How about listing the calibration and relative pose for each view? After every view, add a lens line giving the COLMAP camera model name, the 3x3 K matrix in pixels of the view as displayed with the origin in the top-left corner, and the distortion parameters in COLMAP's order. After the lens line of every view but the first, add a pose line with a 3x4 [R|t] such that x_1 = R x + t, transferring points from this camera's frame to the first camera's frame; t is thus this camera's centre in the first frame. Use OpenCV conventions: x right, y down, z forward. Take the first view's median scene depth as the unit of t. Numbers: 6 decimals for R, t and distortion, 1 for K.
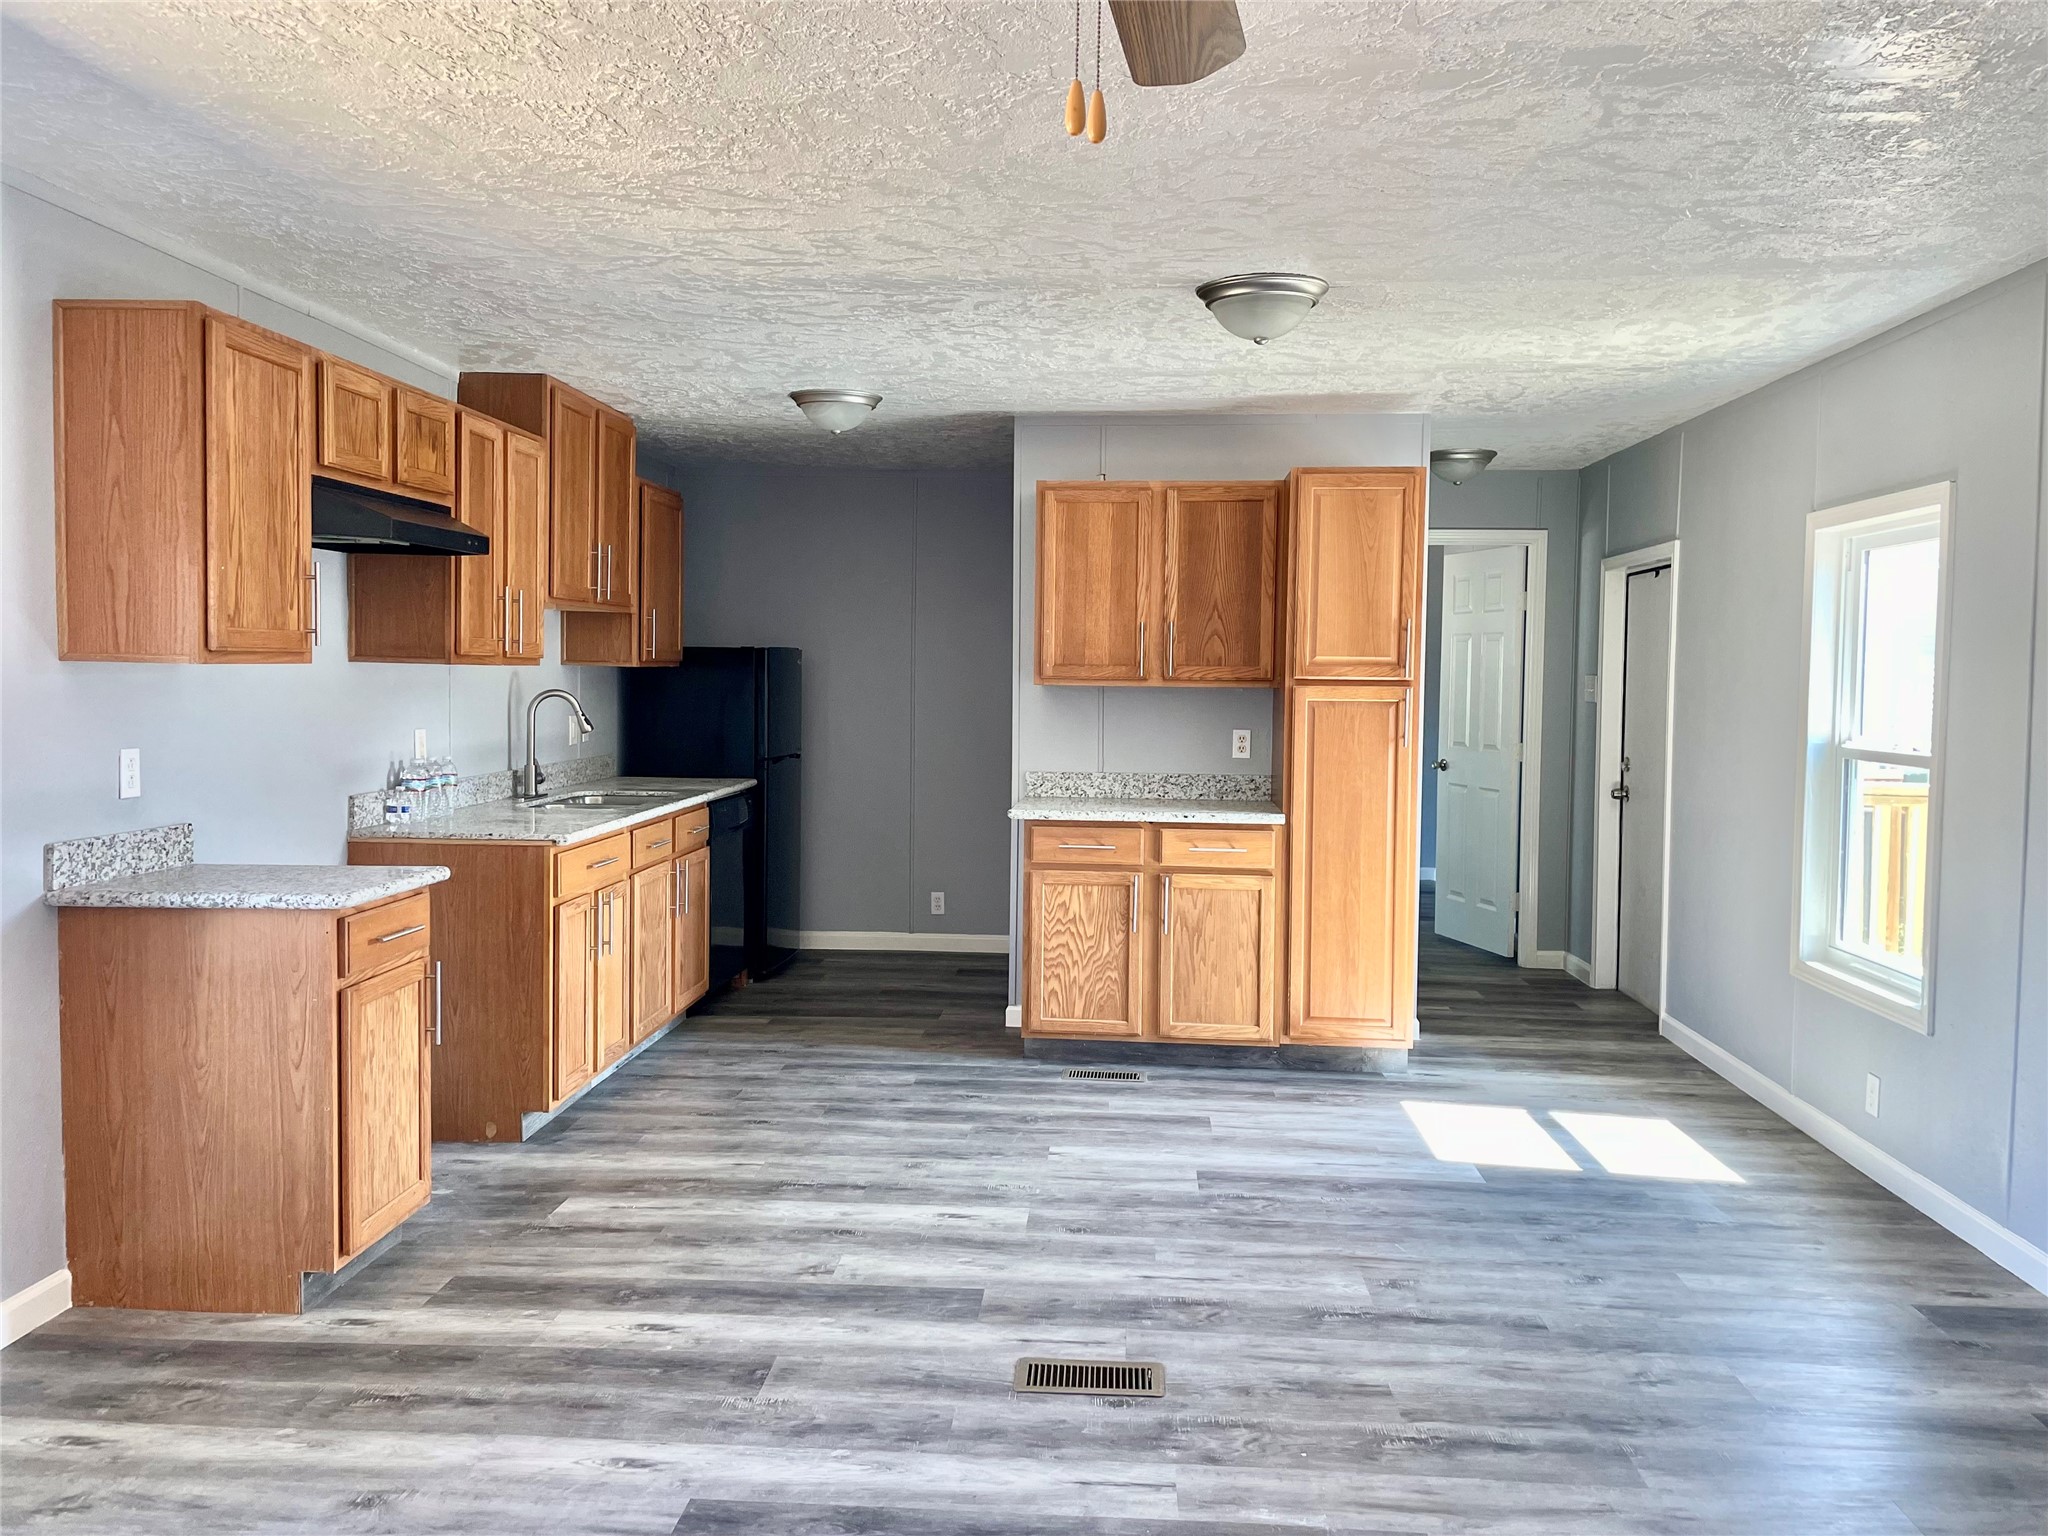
lens RADIAL K [[1554.8, 0, 1046.1], [0, 1554.8, 748.6], [0, 0, 1]] dist [0.087415, -0.102717]
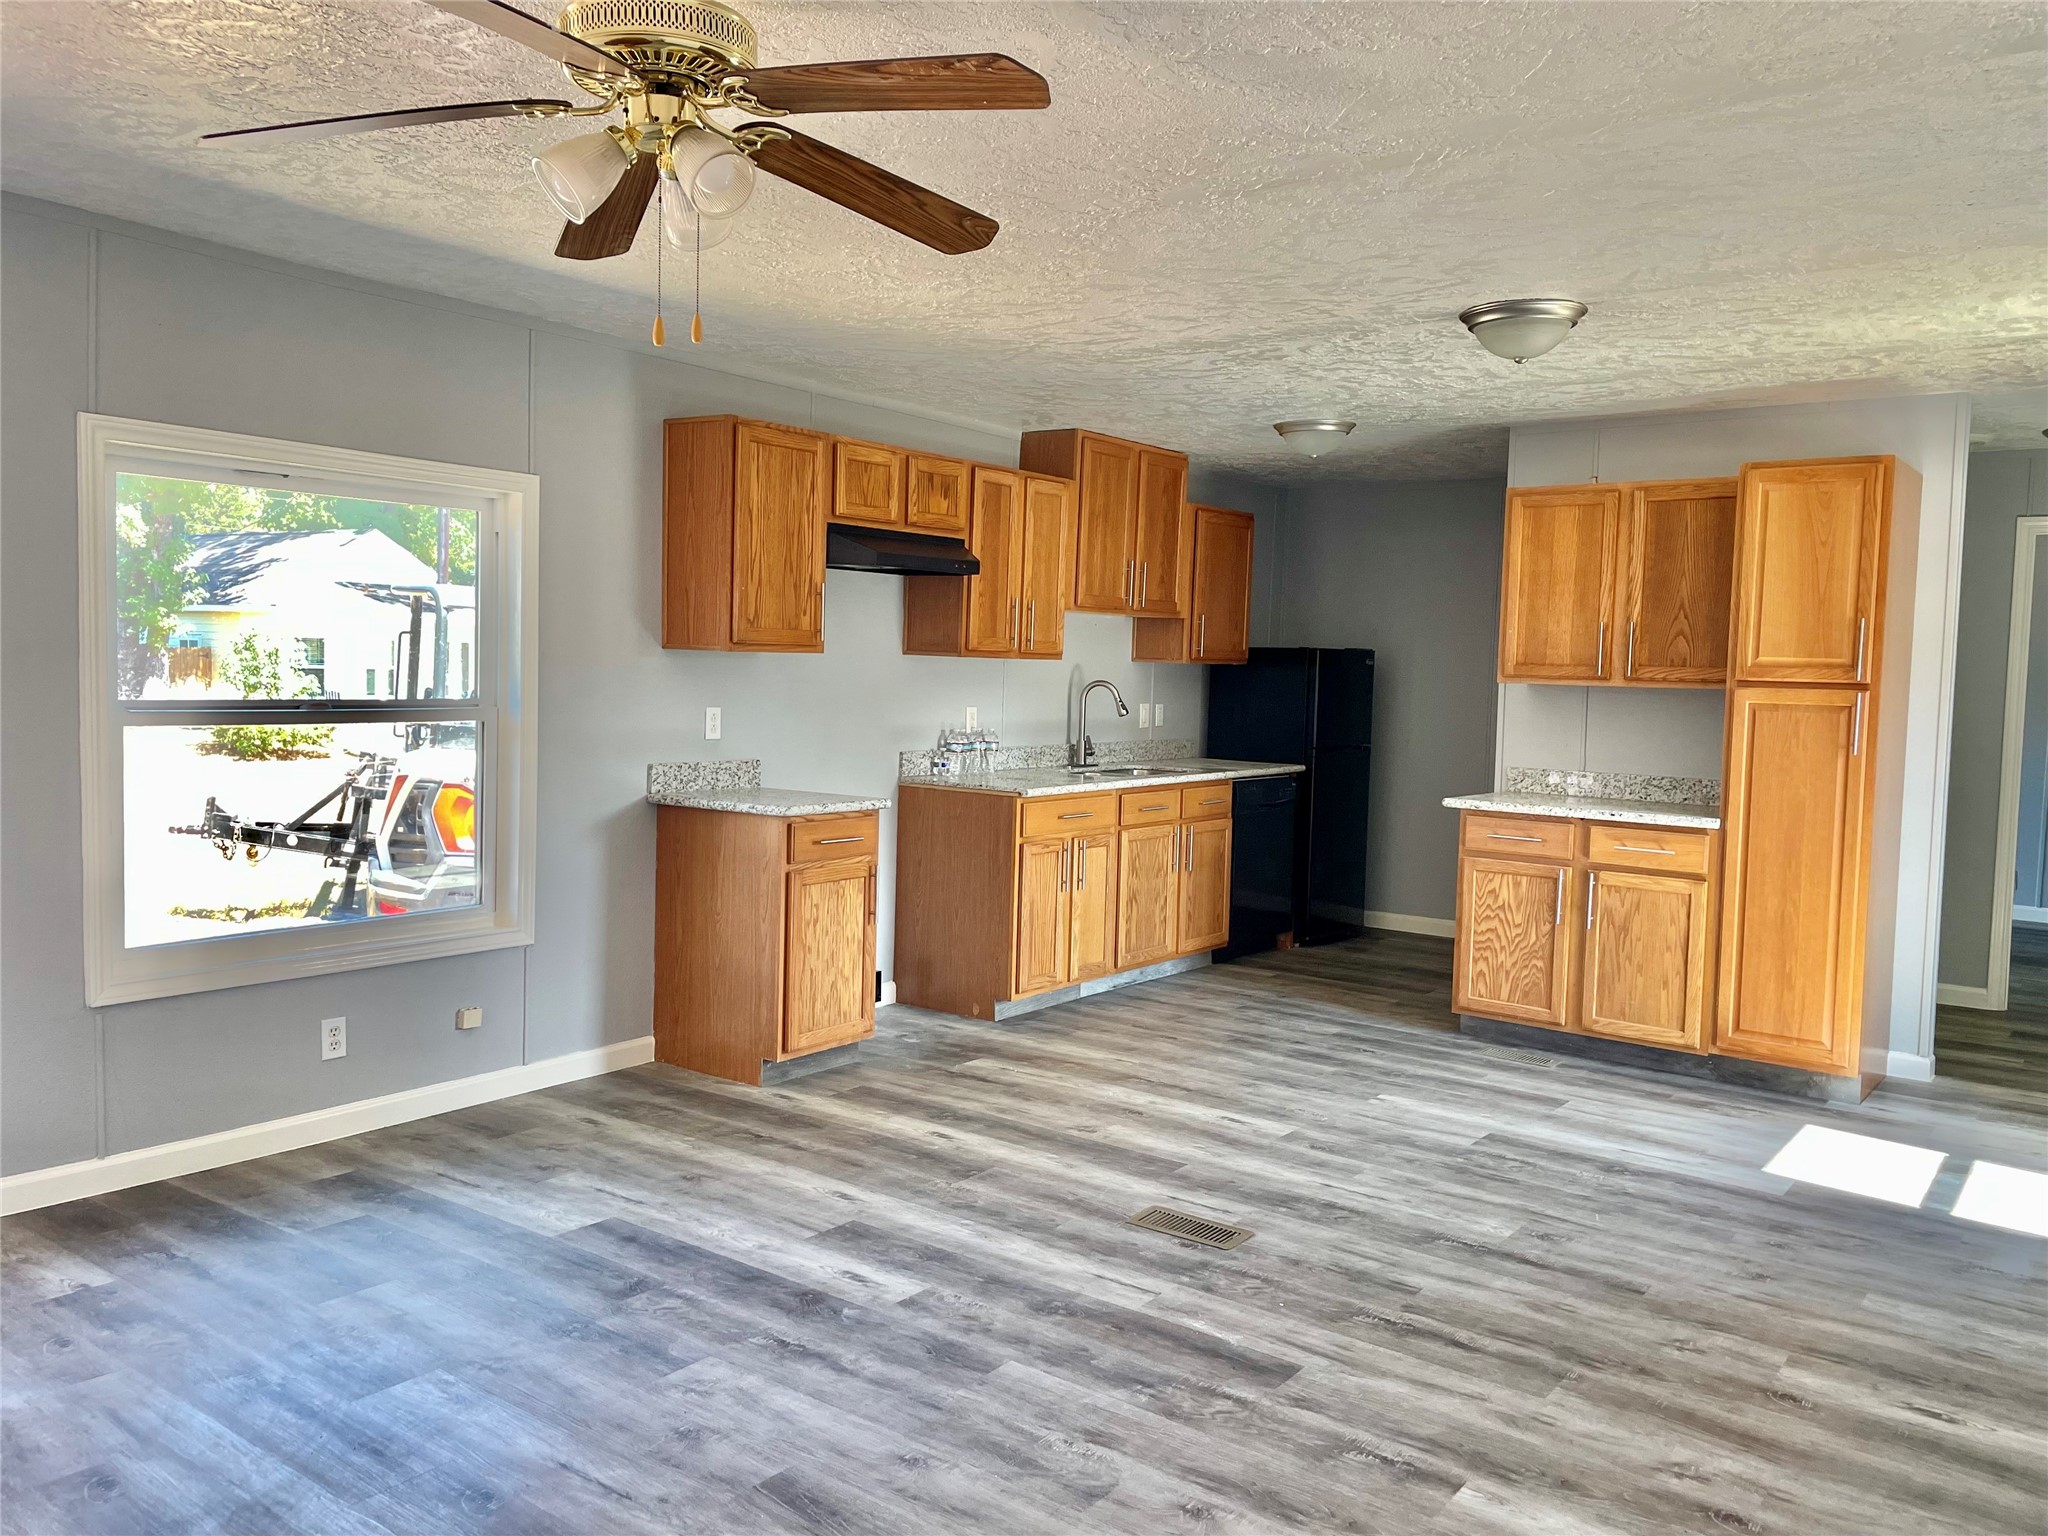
lens RADIAL K [[1554.8, 0, 1019.8], [0, 1554.8, 748.0], [0, 0, 1]] dist [0.087415, -0.102717]
pose [[0.836928, 0.040680, -0.545798, 0.432722], [-0.043843, 0.999012, 0.007230, 0.013631], [0.545553, 0.017879, 0.837885, -0.088711]]
